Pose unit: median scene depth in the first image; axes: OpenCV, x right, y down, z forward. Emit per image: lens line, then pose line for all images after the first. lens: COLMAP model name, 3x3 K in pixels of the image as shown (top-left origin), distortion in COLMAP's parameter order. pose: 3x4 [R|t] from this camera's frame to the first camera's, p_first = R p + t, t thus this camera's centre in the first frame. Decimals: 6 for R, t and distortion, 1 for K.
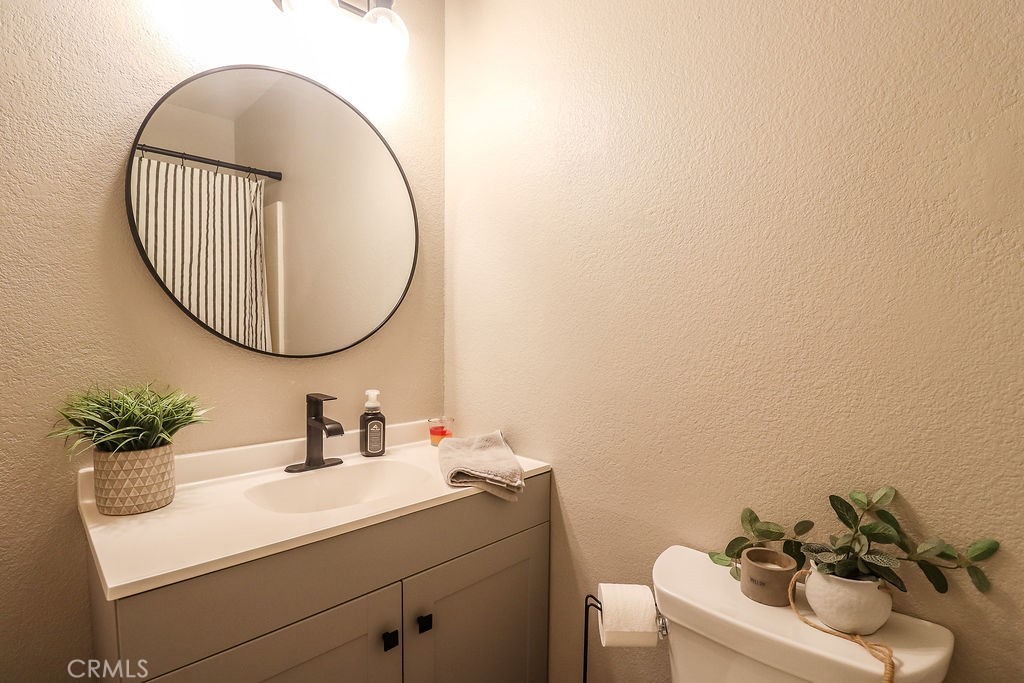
lens RADIAL K [[491.0, 0, 511.2], [0, 491.0, 357.2], [0, 0, 1]] dist [-0.000910, -0.013459]
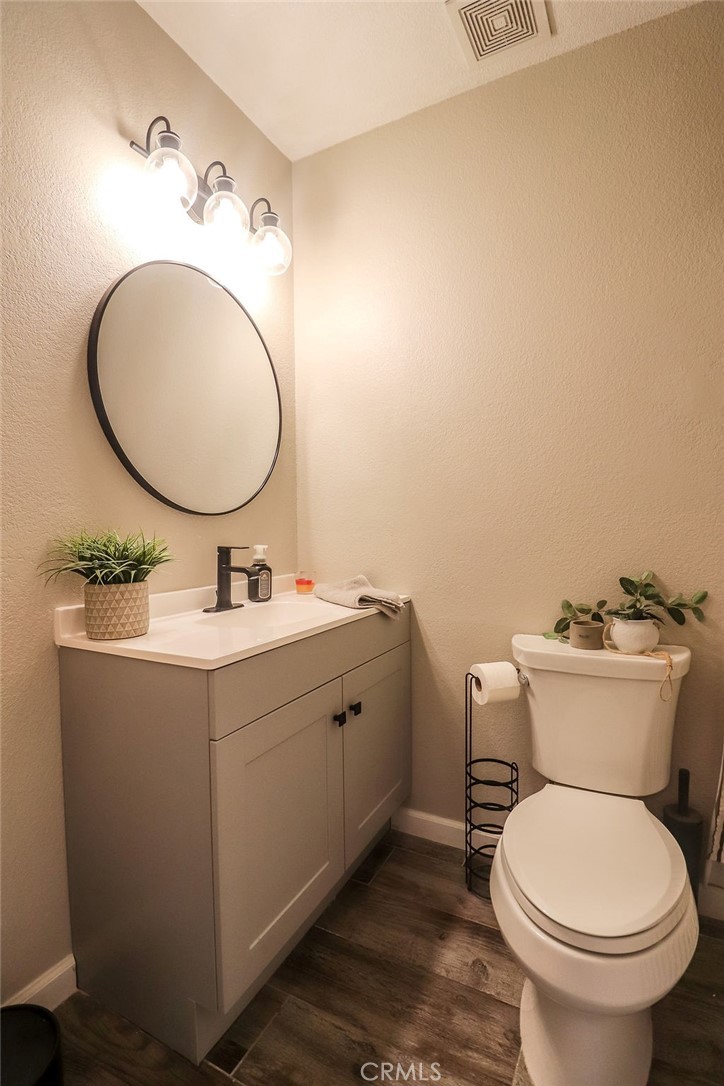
lens RADIAL K [[497.8, 0, 371.9], [0, 497.8, 544.4], [0, 0, 1]] dist [0.000435, -0.015003]
pose [[0.953203, -0.033667, 0.300451, -0.543753], [0.039203, 0.999154, -0.012416, 0.129290], [-0.299779, 0.023614, 0.953716, -0.299173]]
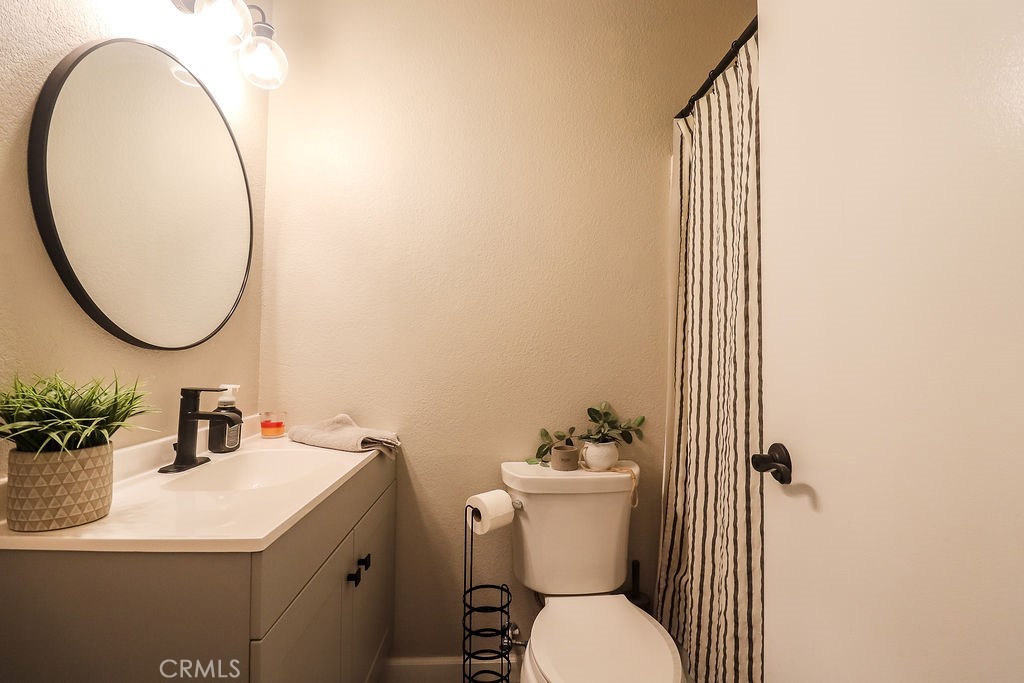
lens RADIAL K [[469.4, 0, 516.9], [0, 469.4, 330.5], [0, 0, 1]] dist [0.000435, -0.015003]
pose [[0.684295, 0.024555, 0.728792, -0.816464], [0.041448, 0.996507, -0.072492, 0.072783], [-0.728027, 0.079813, 0.680887, -0.116295]]
